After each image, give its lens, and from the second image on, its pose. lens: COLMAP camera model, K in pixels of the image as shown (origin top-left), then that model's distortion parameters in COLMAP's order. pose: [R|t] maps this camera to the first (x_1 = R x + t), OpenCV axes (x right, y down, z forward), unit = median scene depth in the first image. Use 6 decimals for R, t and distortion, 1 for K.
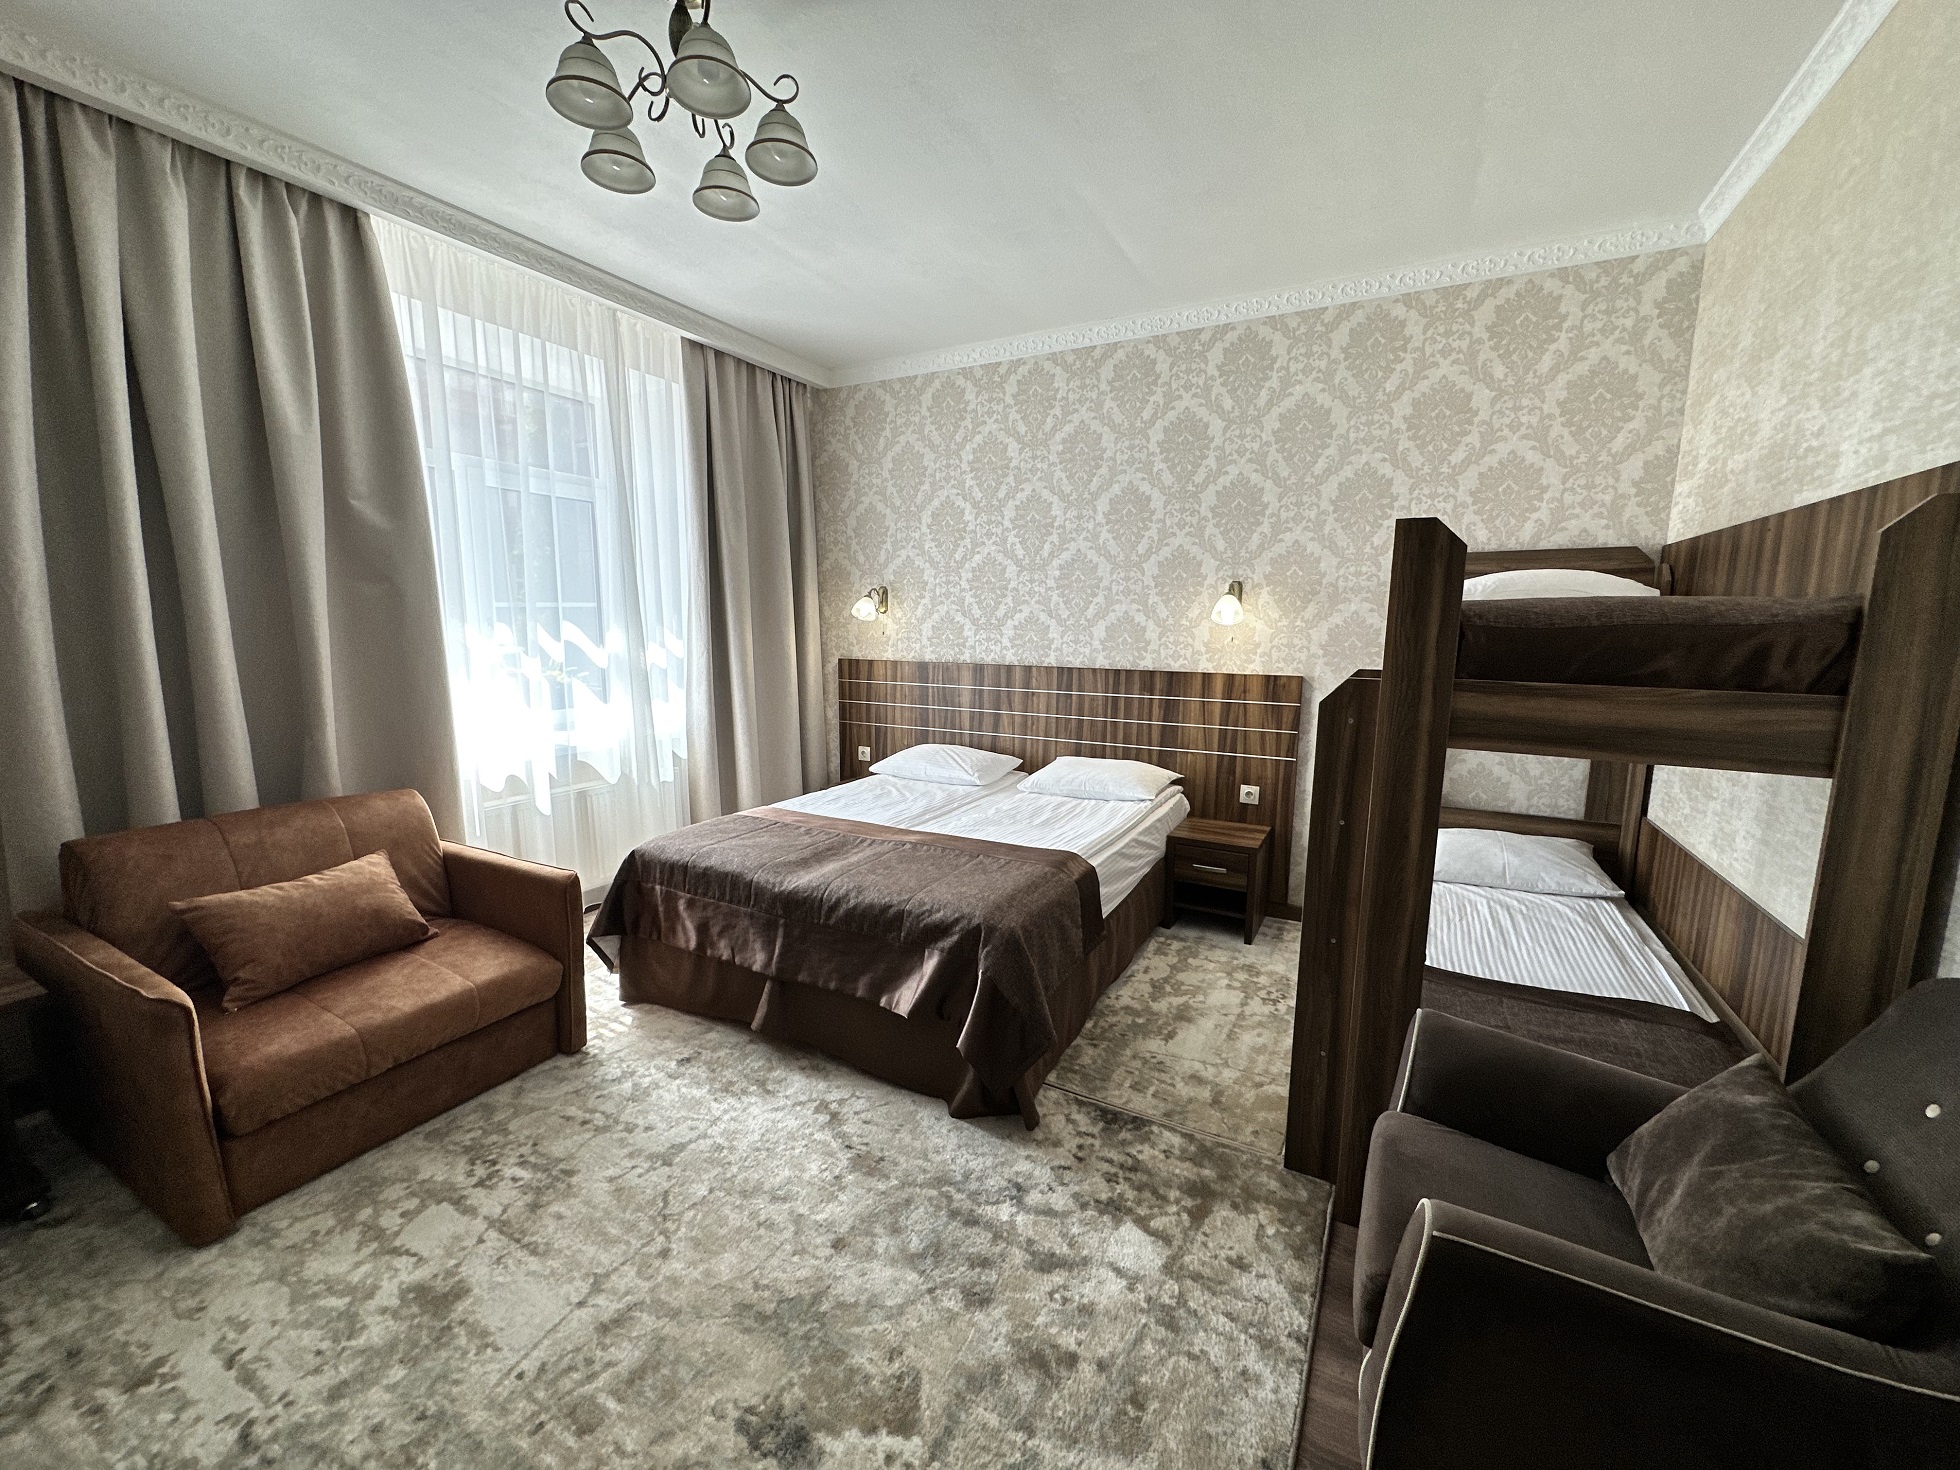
lens RADIAL K [[778.9, 0, 983.5], [0, 778.9, 725.4], [0, 0, 1]] dist [-0.002667, -0.000481]
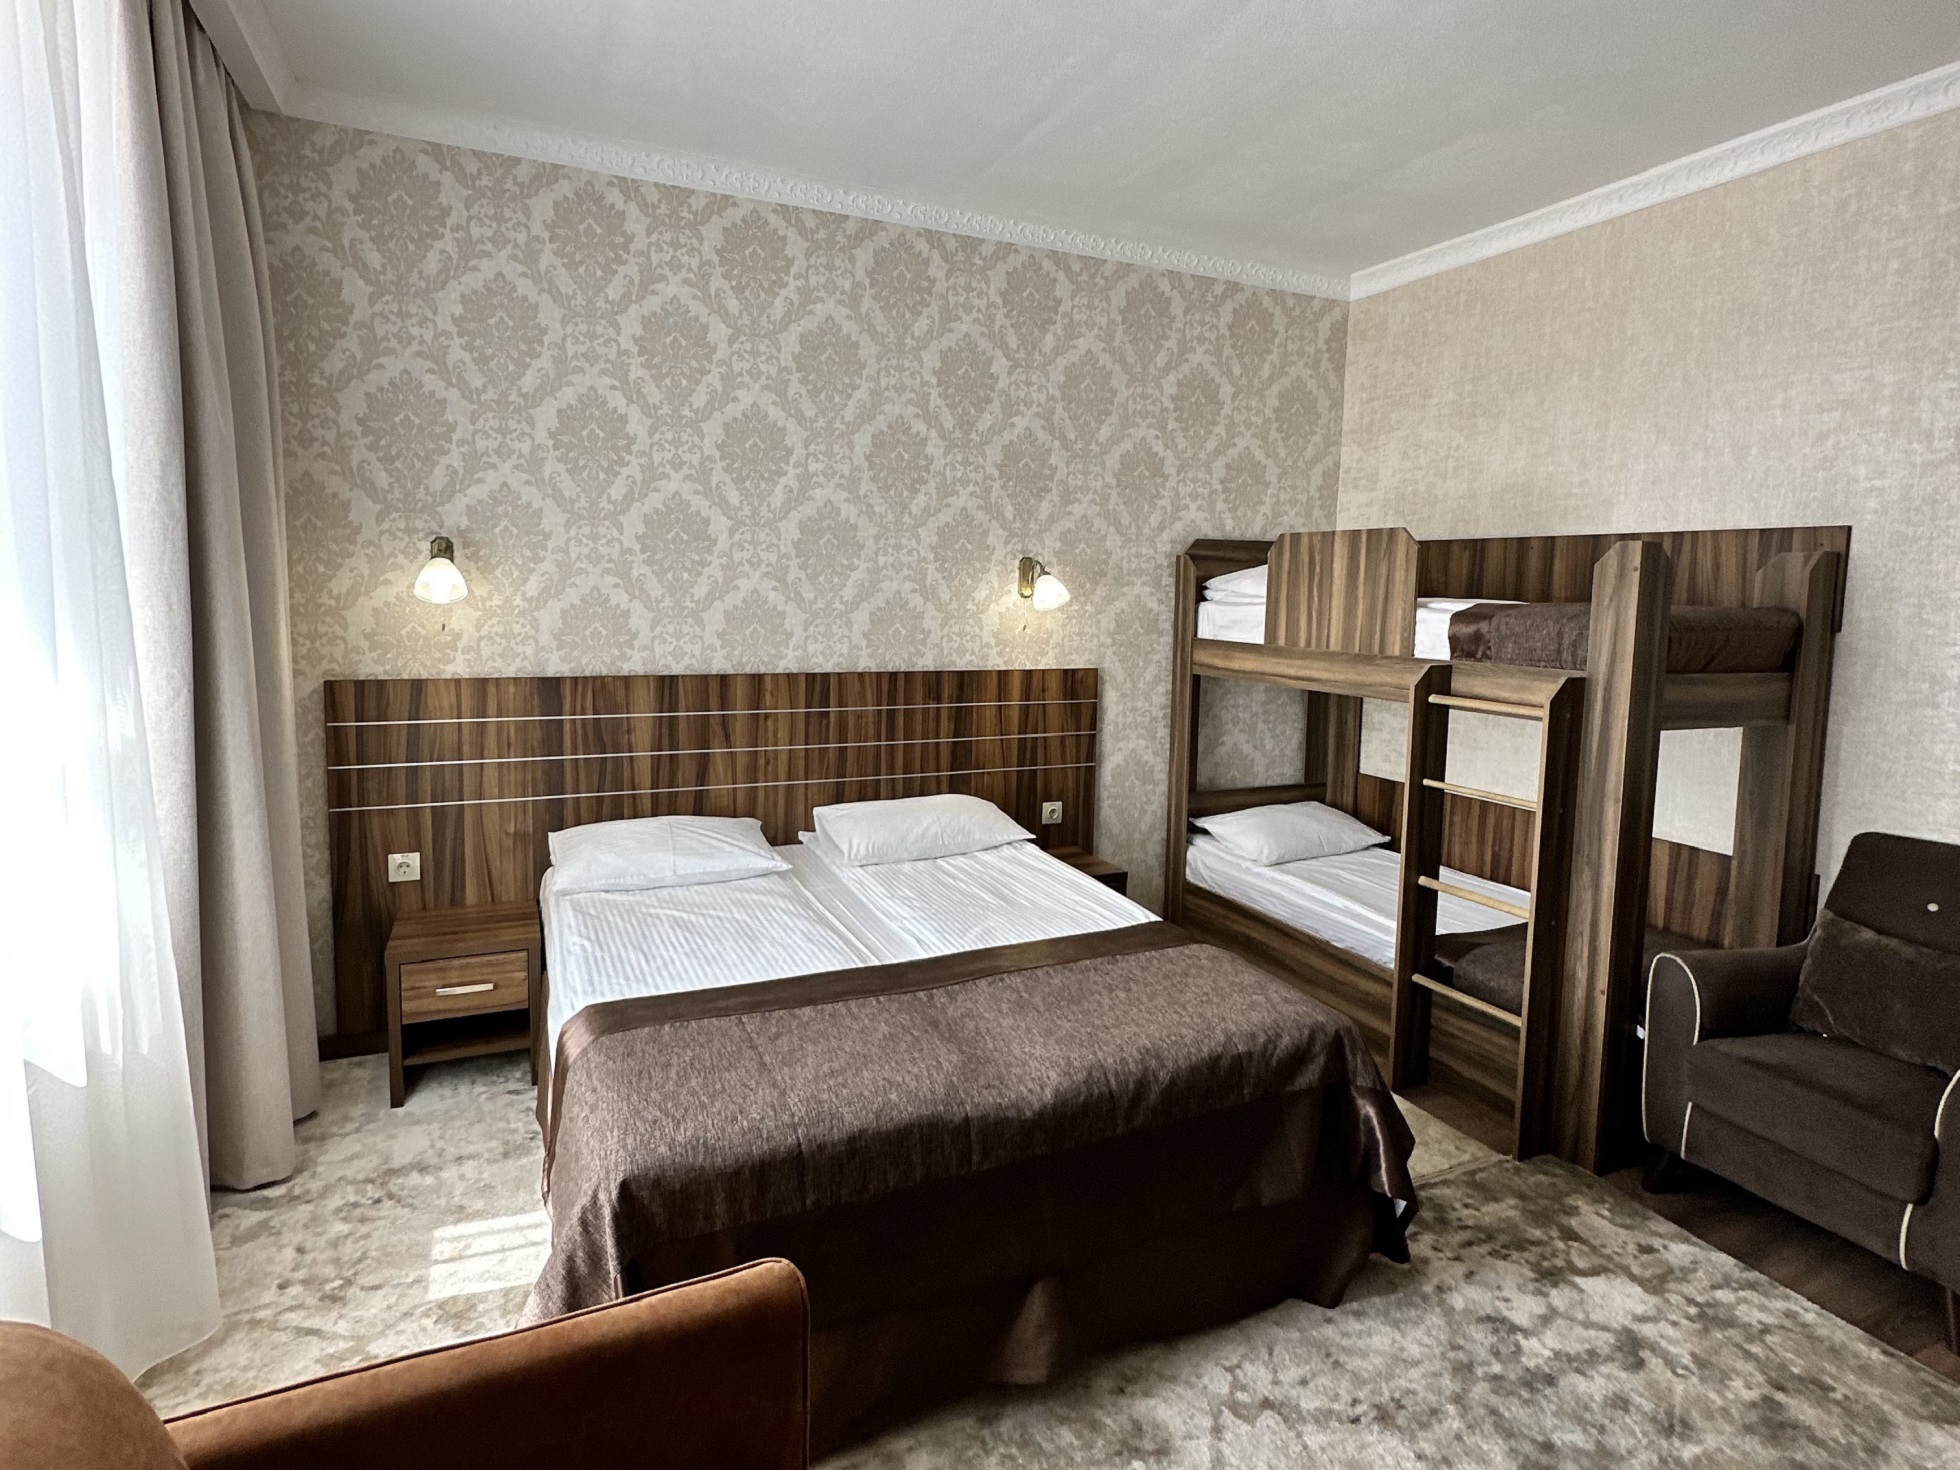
lens RADIAL K [[1041.3, 0, 981.9], [0, 1041.3, 680.4], [0, 0, 1]] dist [-0.002776, -0.000444]
pose [[0.604503, -0.064877, 0.793957, -0.556039], [0.092357, 0.995665, 0.011040, -0.068979], [-0.791231, 0.066654, 0.607874, 0.360727]]
